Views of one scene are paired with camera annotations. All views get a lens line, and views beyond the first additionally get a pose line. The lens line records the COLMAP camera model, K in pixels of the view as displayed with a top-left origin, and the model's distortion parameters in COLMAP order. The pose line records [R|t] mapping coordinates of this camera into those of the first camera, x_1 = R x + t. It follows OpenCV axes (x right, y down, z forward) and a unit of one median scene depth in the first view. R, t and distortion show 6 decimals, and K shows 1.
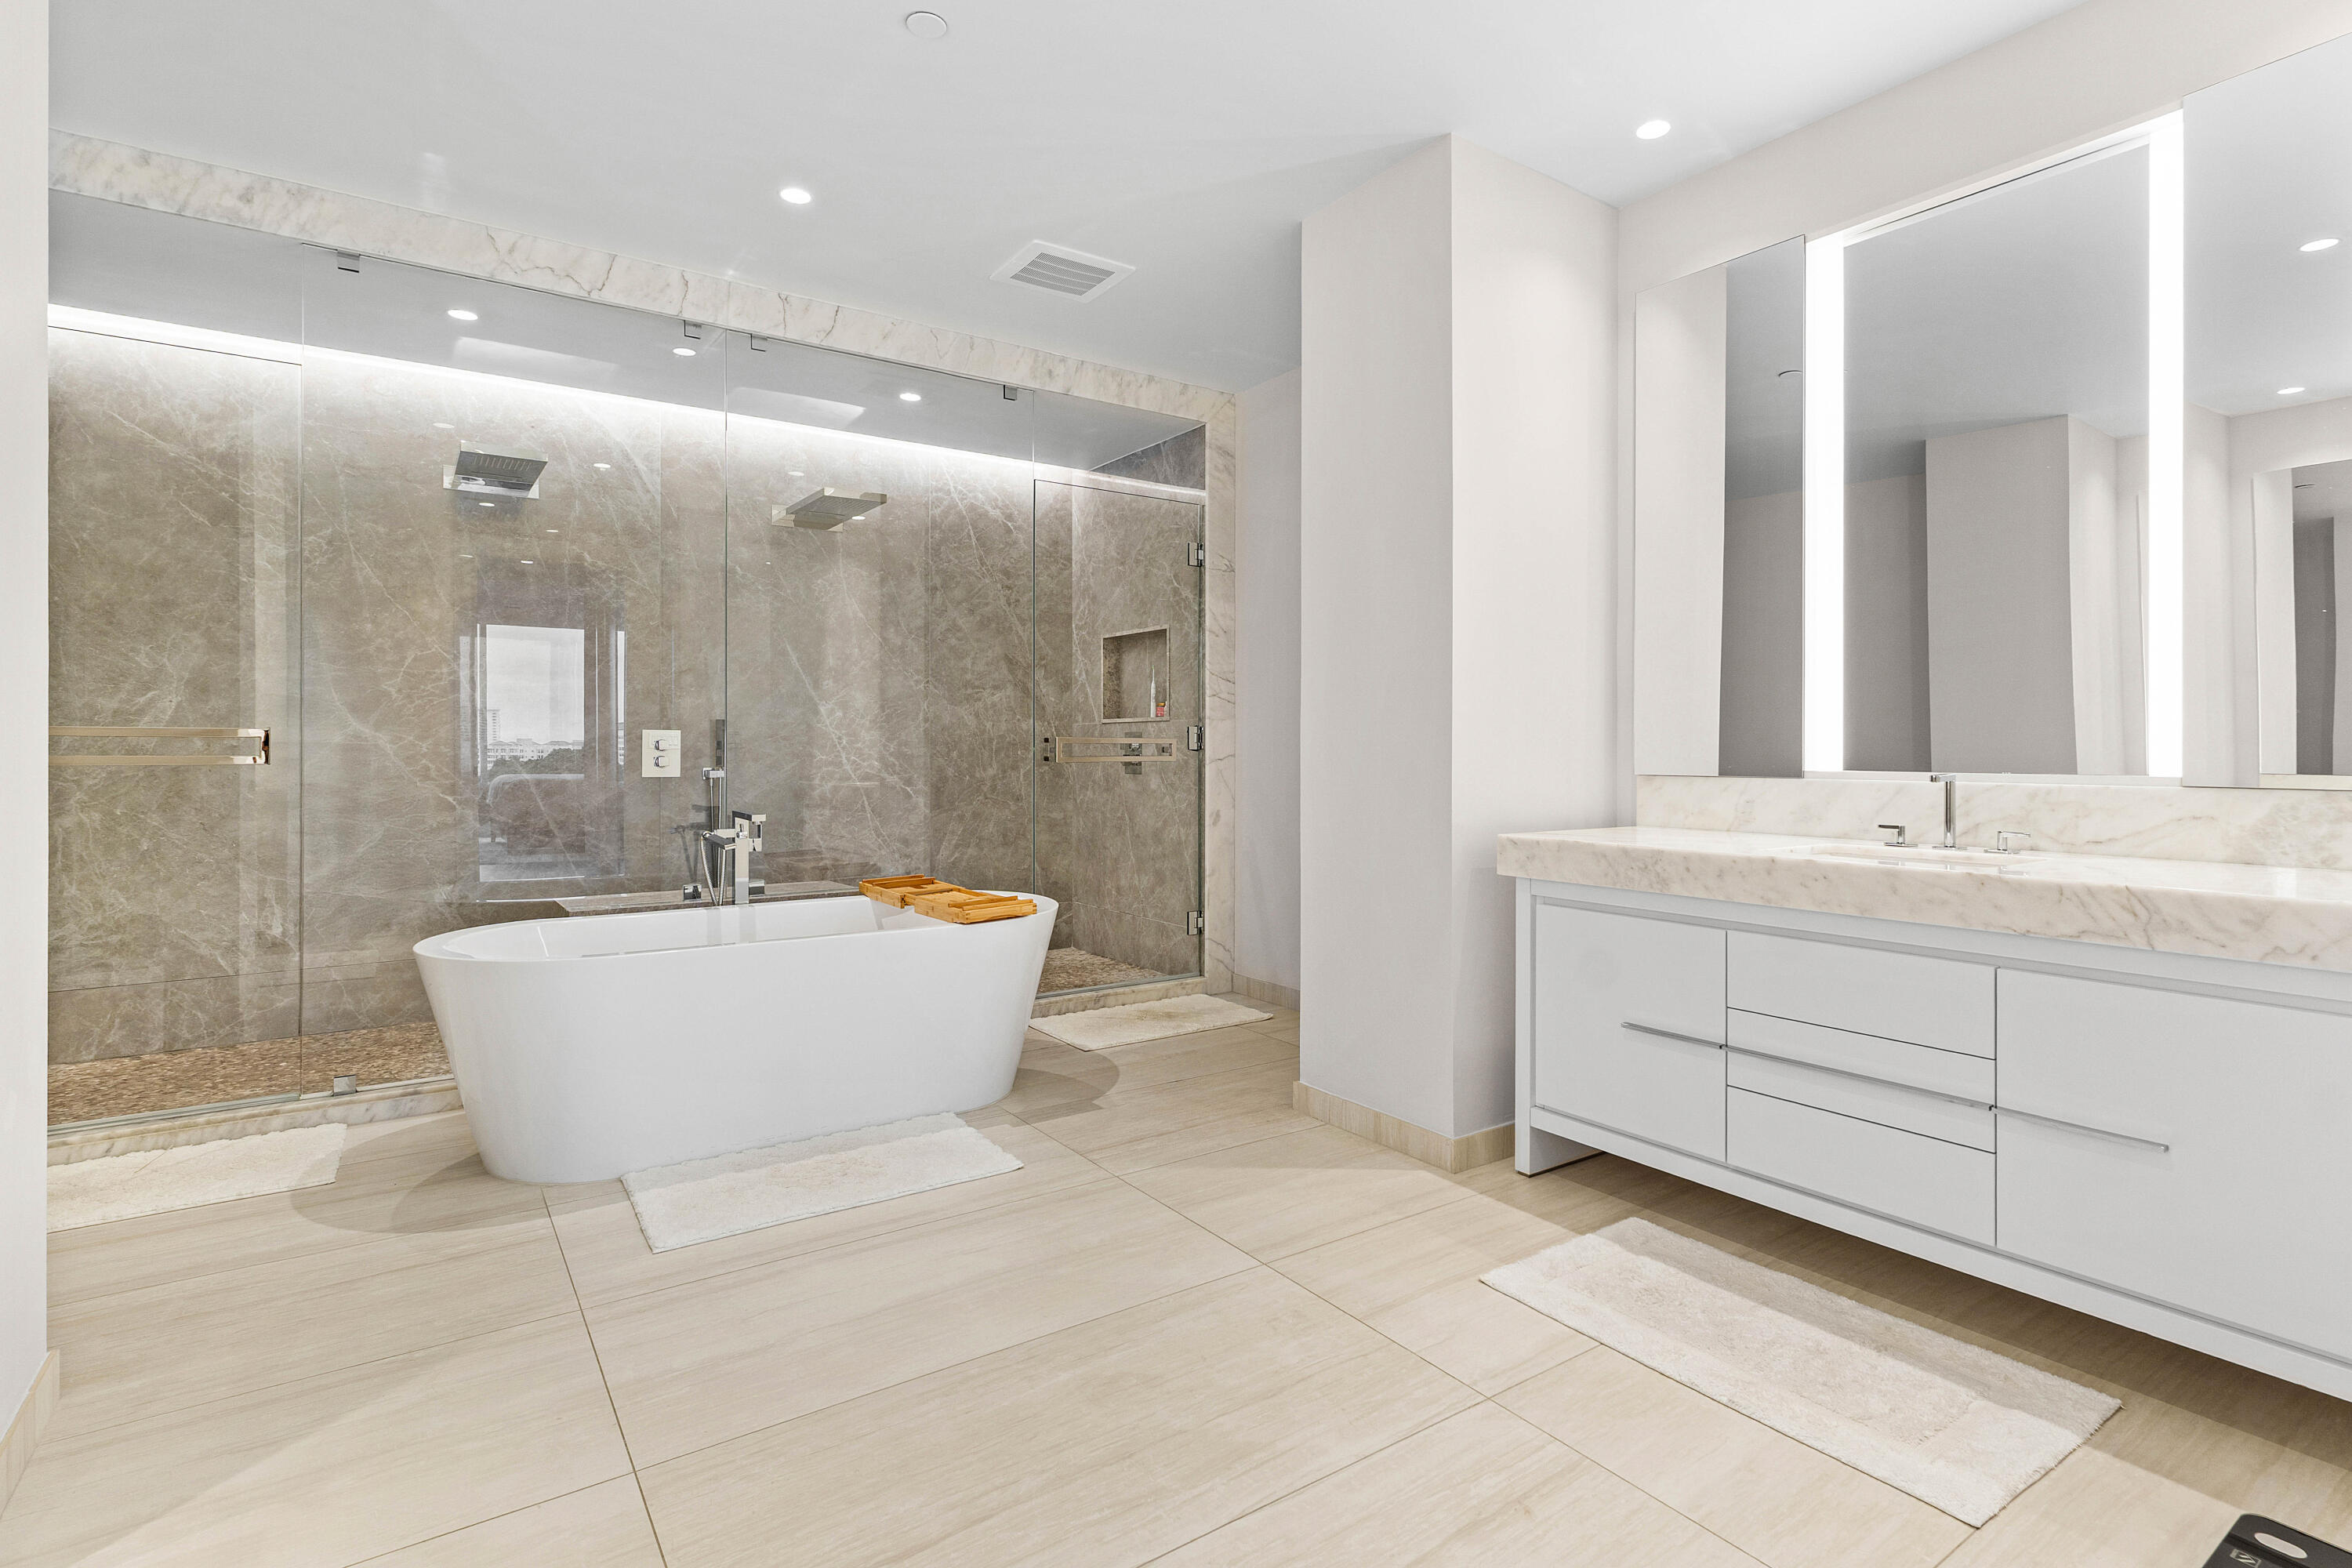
lens RADIAL K [[1156.1, 0, 1188.1], [0, 1156.1, 755.5], [0, 0, 1]] dist [0.004289, -0.000164]
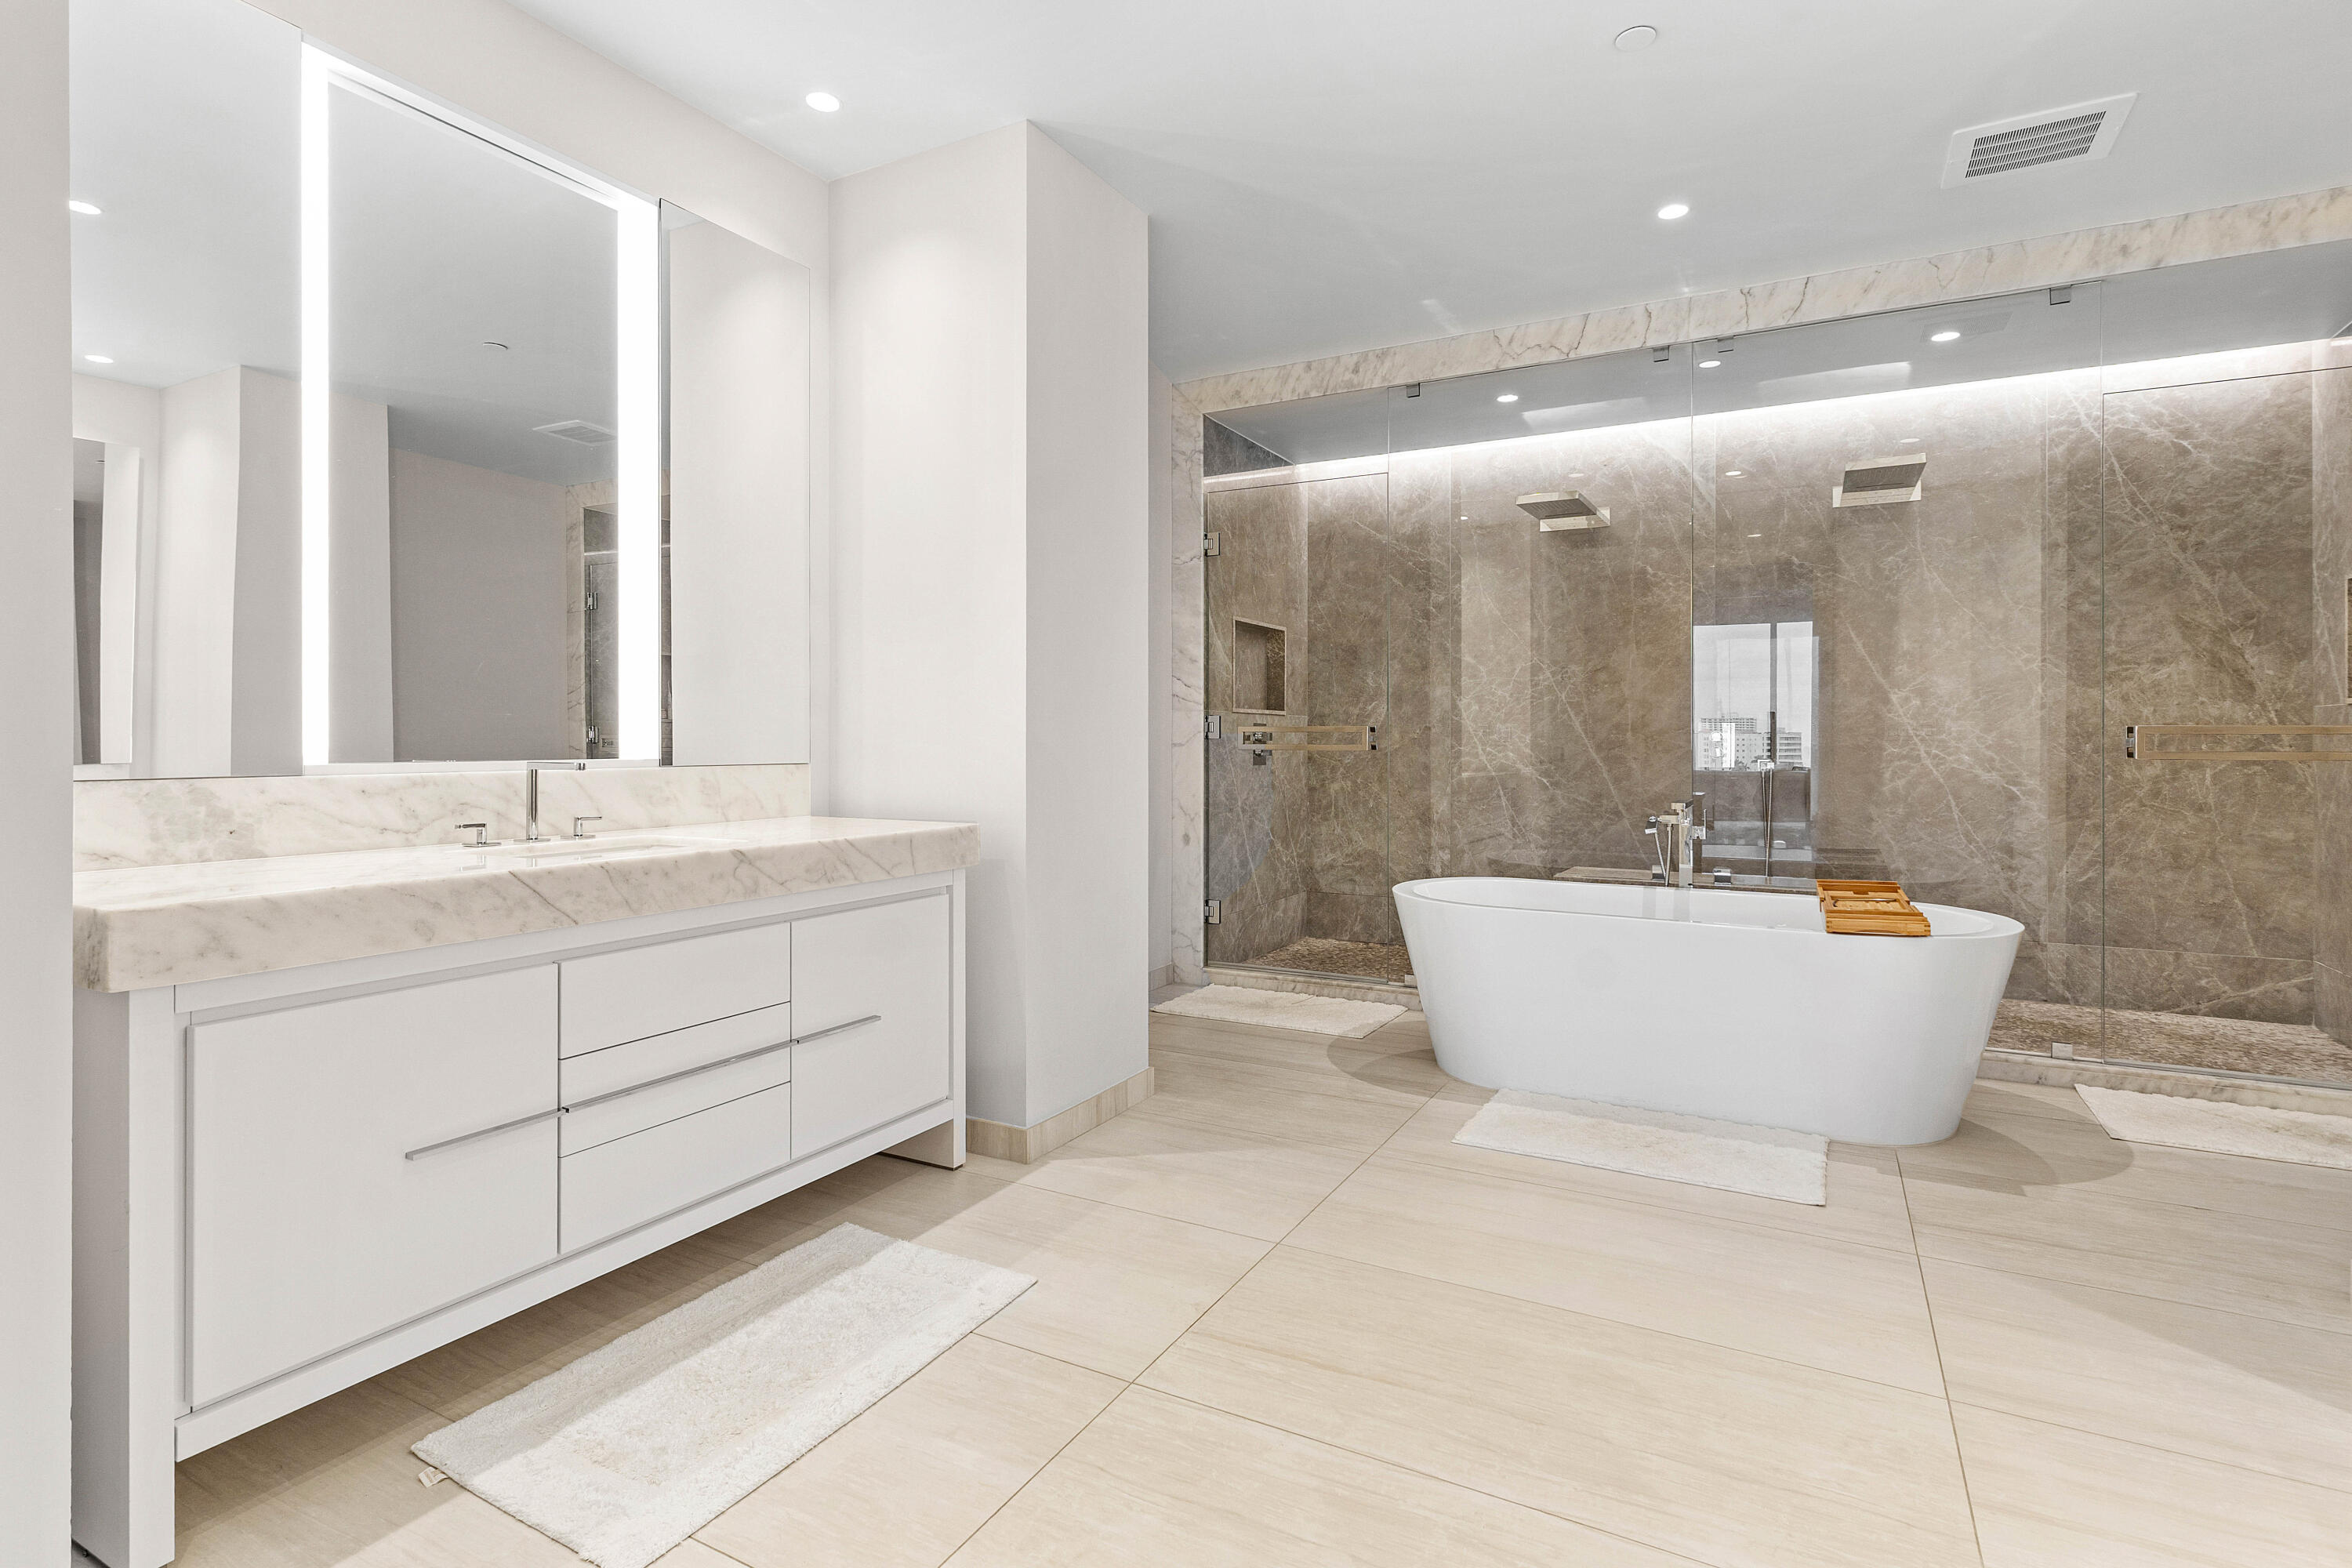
lens RADIAL K [[1156.1, 0, 1188.1], [0, 1156.1, 755.5], [0, 0, 1]] dist [0.004289, -0.000164]
pose [[0.439931, 0.013262, -0.897934, 0.342738], [-0.006602, 0.999912, 0.011533, -0.001502], [0.898007, 0.000854, 0.439980, 0.121911]]
